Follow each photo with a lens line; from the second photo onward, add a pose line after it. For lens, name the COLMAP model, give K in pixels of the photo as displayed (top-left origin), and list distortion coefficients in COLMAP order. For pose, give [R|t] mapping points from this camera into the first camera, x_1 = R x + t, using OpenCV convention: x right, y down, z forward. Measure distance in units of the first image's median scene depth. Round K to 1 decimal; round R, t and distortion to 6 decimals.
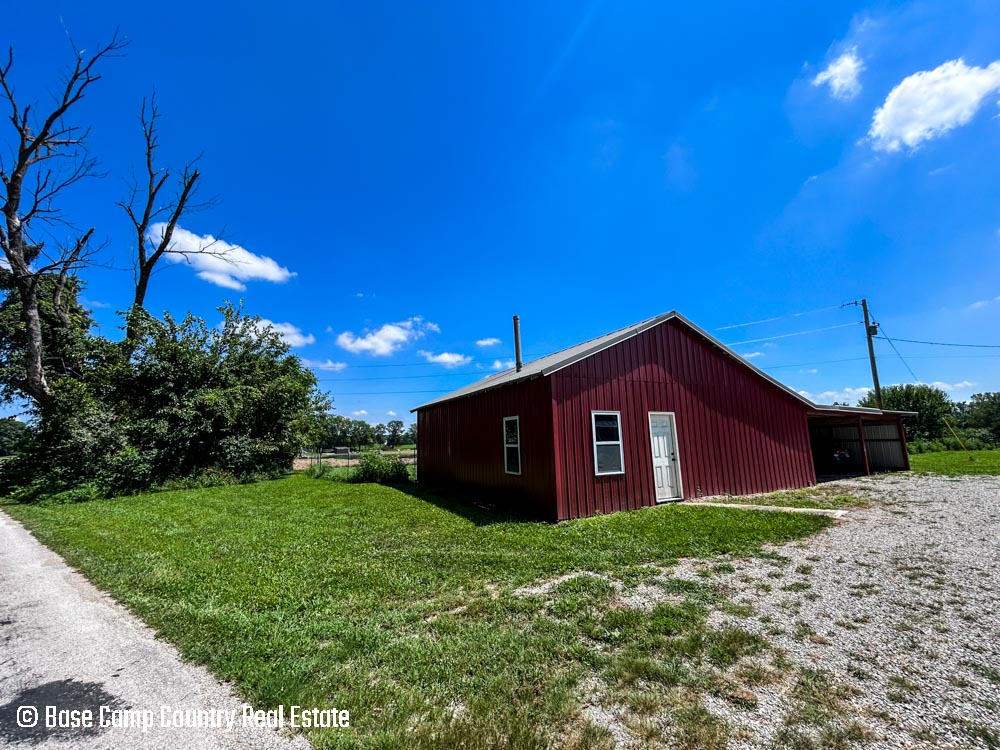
lens RADIAL K [[403.9, 0, 500.0], [0, 403.9, 375.0], [0, 0, 1]] dist [-0.001634, 0.000379]
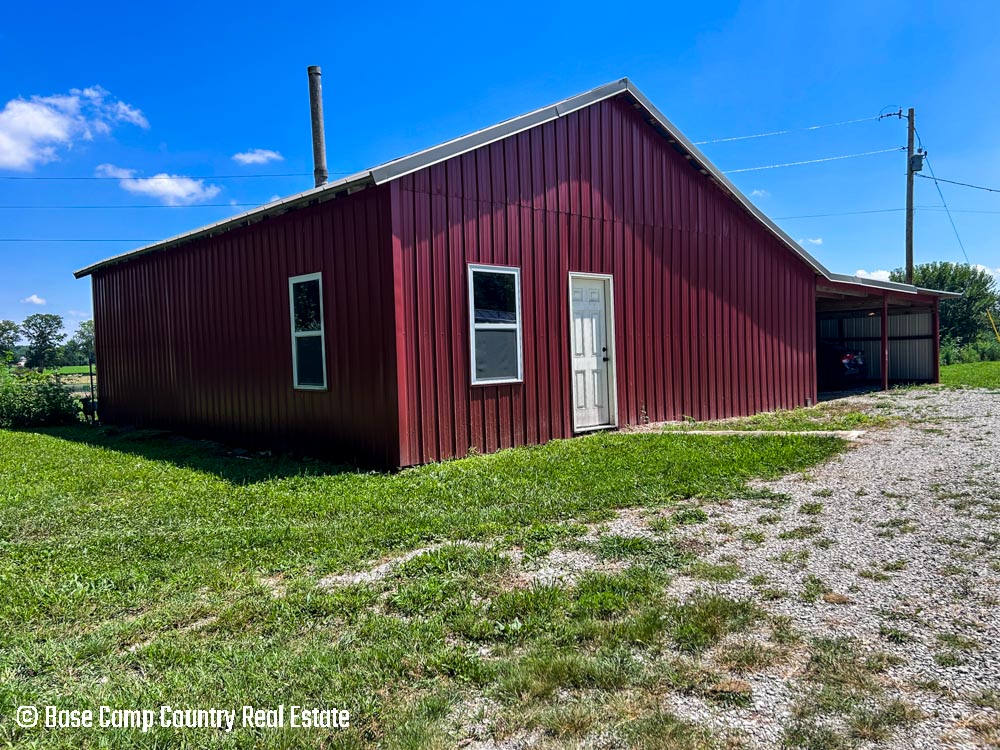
lens RADIAL K [[763.4, 0, 500.0], [0, 763.4, 375.0], [0, 0, 1]] dist [0.021497, -0.007600]
pose [[0.960224, -0.007550, 0.279127, -0.010138], [-0.041758, 0.984511, 0.170280, 0.100101], [-0.276089, -0.175163, 0.945036, 0.072736]]
